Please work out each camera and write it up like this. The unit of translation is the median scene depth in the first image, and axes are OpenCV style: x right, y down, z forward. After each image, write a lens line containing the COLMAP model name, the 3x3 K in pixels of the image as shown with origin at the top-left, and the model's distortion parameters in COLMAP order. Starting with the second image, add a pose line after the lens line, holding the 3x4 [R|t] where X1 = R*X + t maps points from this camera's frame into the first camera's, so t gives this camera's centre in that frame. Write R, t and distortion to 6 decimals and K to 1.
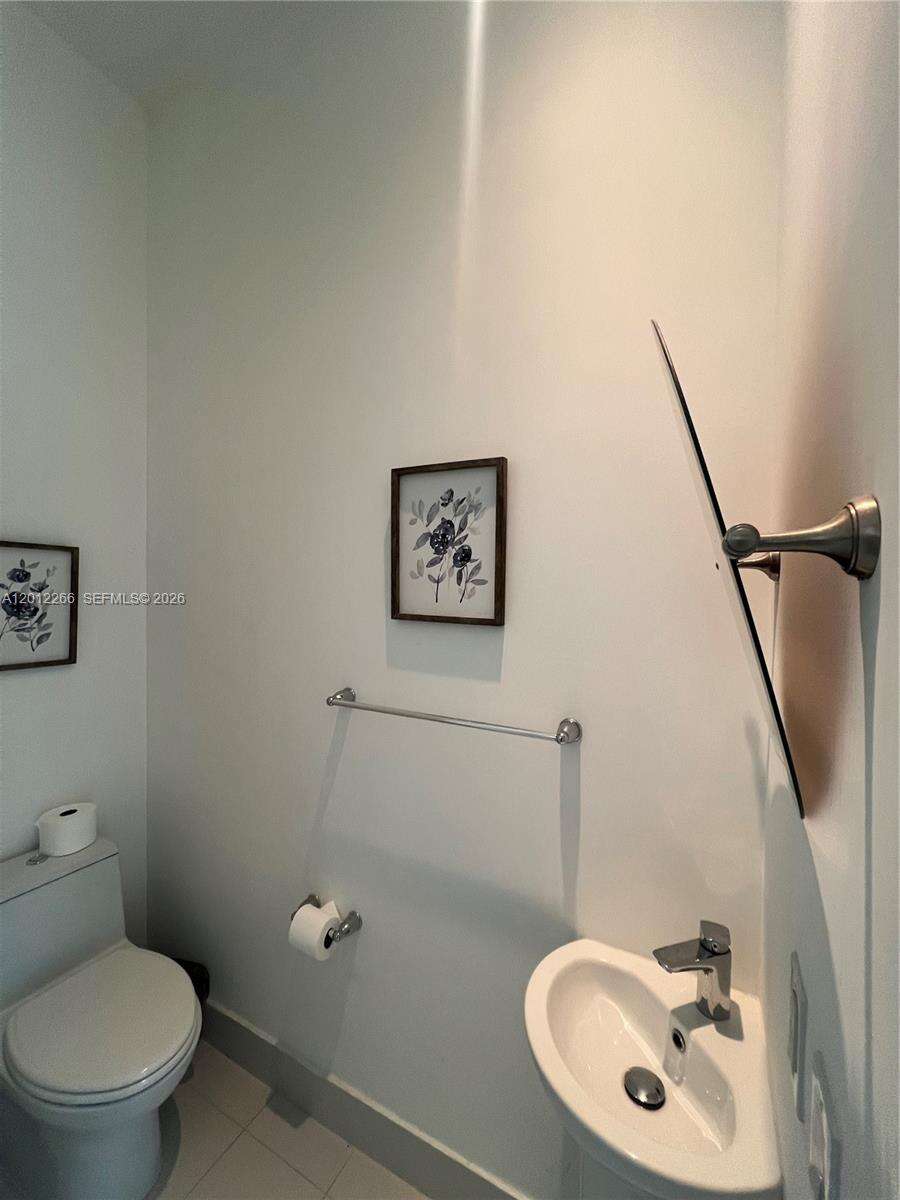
lens RADIAL K [[483.1, 0, 447.9], [0, 483.1, 594.8], [0, 0, 1]] dist [-0.011244, -0.000154]
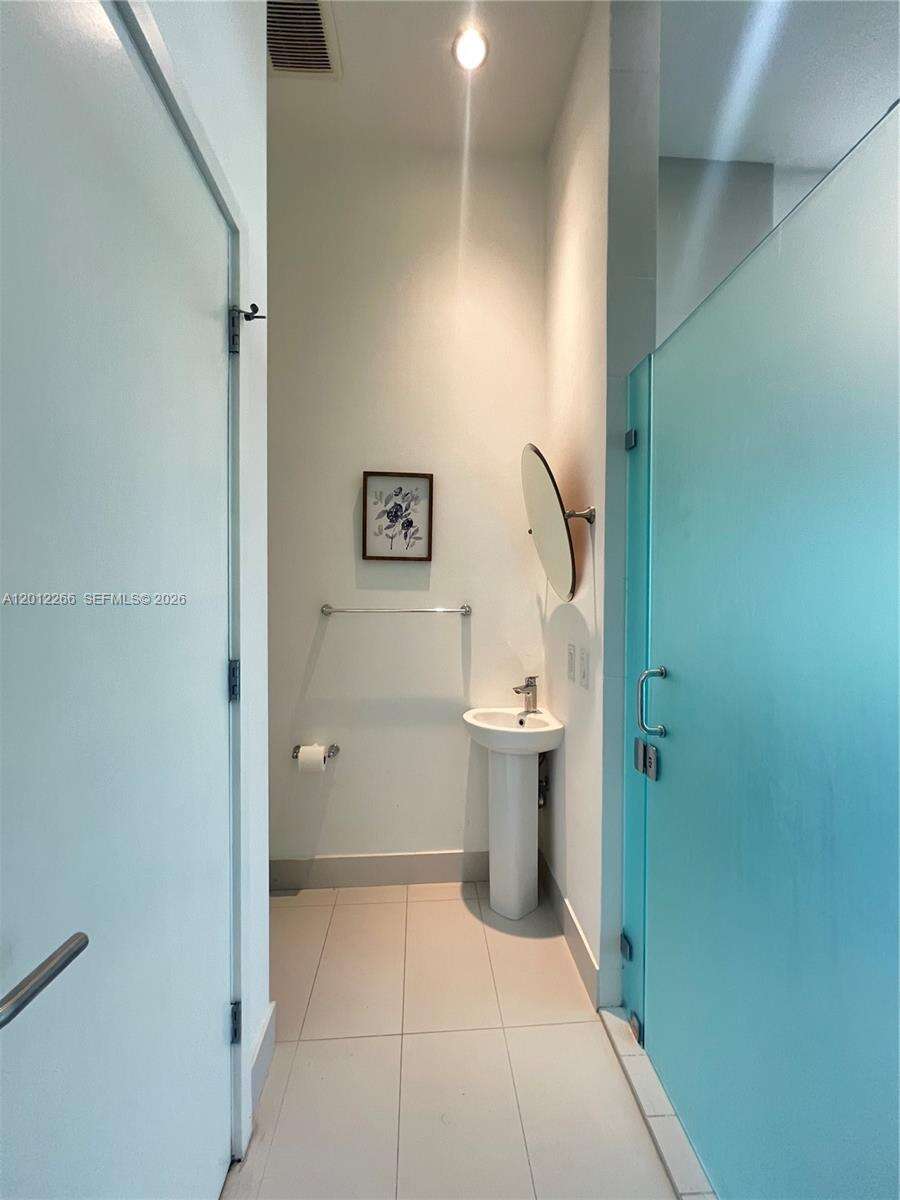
lens RADIAL K [[479.9, 0, 450.2], [0, 479.9, 601.4], [0, 0, 1]] dist [0.000542, -0.000267]
pose [[0.843901, -0.020601, 0.536104, -0.810303], [0.011171, 0.999721, 0.020832, 0.176496], [-0.536383, -0.011591, 0.843895, -0.631728]]
